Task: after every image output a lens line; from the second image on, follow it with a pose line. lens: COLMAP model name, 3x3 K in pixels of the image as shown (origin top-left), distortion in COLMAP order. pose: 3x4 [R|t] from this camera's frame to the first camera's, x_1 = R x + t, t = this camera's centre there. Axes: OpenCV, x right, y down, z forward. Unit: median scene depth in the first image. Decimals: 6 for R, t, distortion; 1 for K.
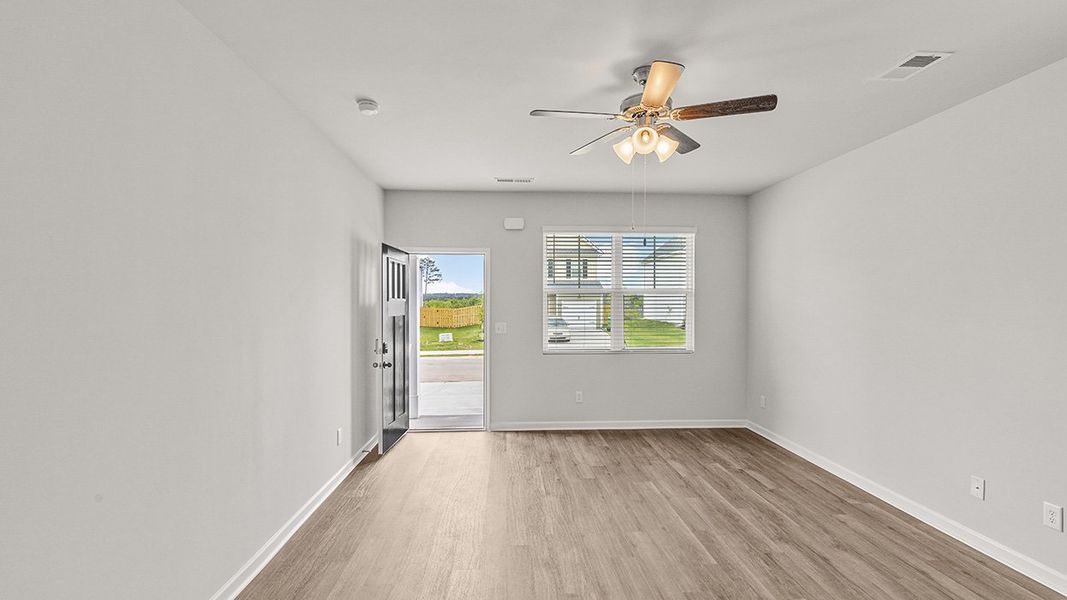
lens RADIAL K [[476.5, 0, 537.5], [0, 476.5, 306.8], [0, 0, 1]] dist [0.004043, -0.000521]
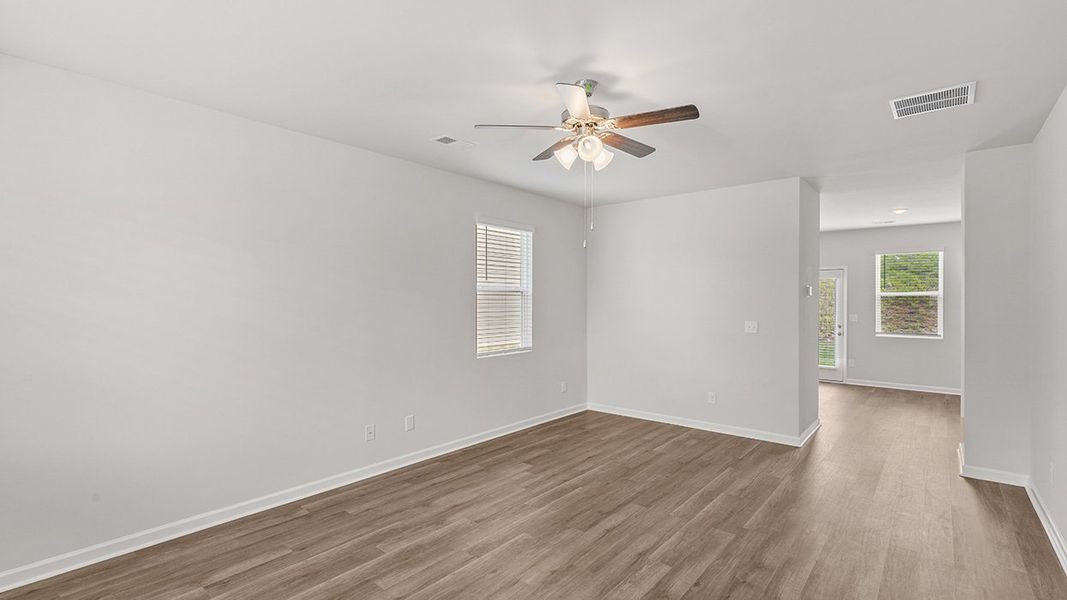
lens RADIAL K [[476.5, 0, 537.5], [0, 476.5, 306.8], [0, 0, 1]] dist [0.004043, -0.000521]
pose [[-0.728896, -0.006592, 0.684593, -0.333111], [0.005873, 0.999857, 0.015881, -0.007957], [-0.684599, 0.015597, -0.728753, 1.449330]]
